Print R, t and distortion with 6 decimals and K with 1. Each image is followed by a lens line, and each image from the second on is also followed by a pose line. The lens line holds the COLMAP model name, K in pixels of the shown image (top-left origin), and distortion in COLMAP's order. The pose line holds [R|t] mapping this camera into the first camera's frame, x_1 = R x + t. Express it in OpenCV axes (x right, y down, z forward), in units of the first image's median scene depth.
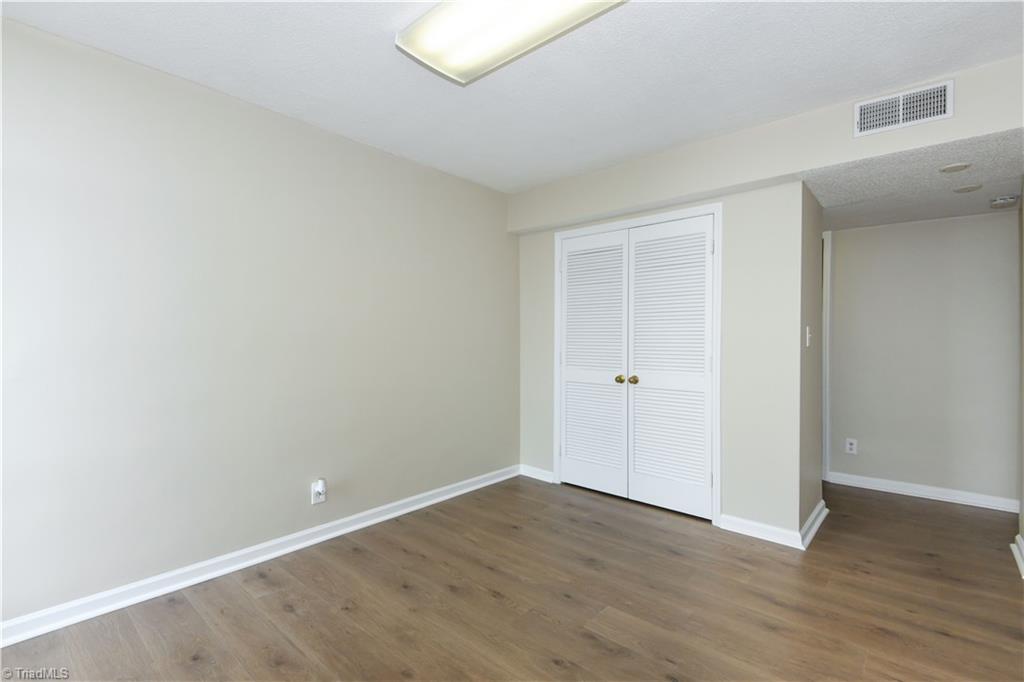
lens RADIAL K [[465.4, 0, 512.0], [0, 465.4, 341.0], [0, 0, 1]] dist [0.017277, -0.015308]
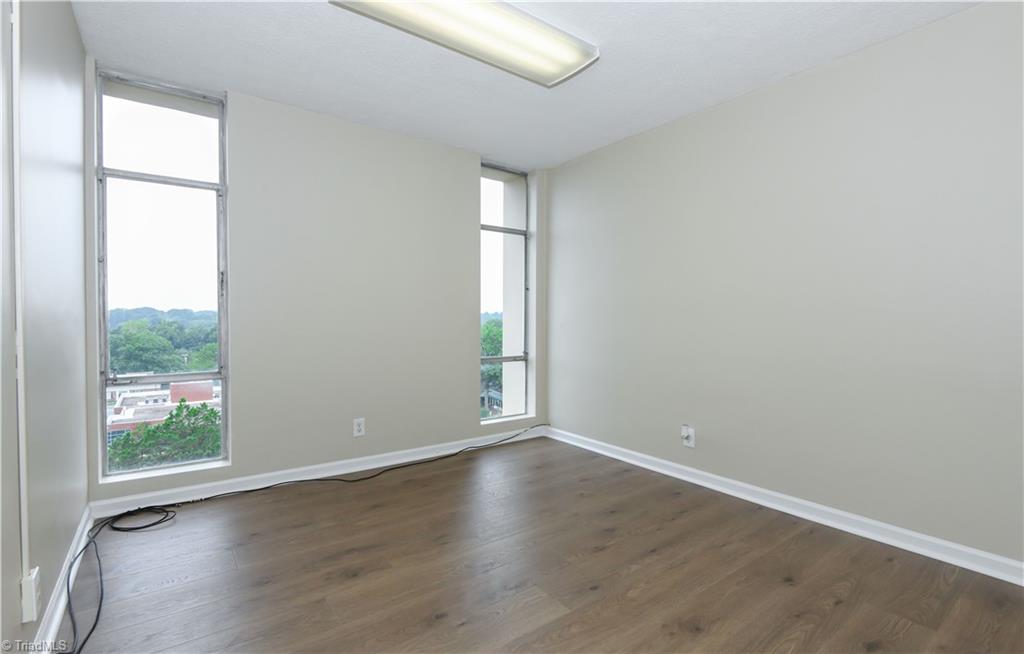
lens RADIAL K [[471.7, 0, 512.0], [0, 471.7, 327.0], [0, 0, 1]] dist [-0.001164, -0.000371]
pose [[-0.209837, 0.015617, -0.977612, 0.862048], [-0.010698, 0.999776, 0.018267, 0.043928], [0.977678, 0.014291, -0.209623, 0.892759]]
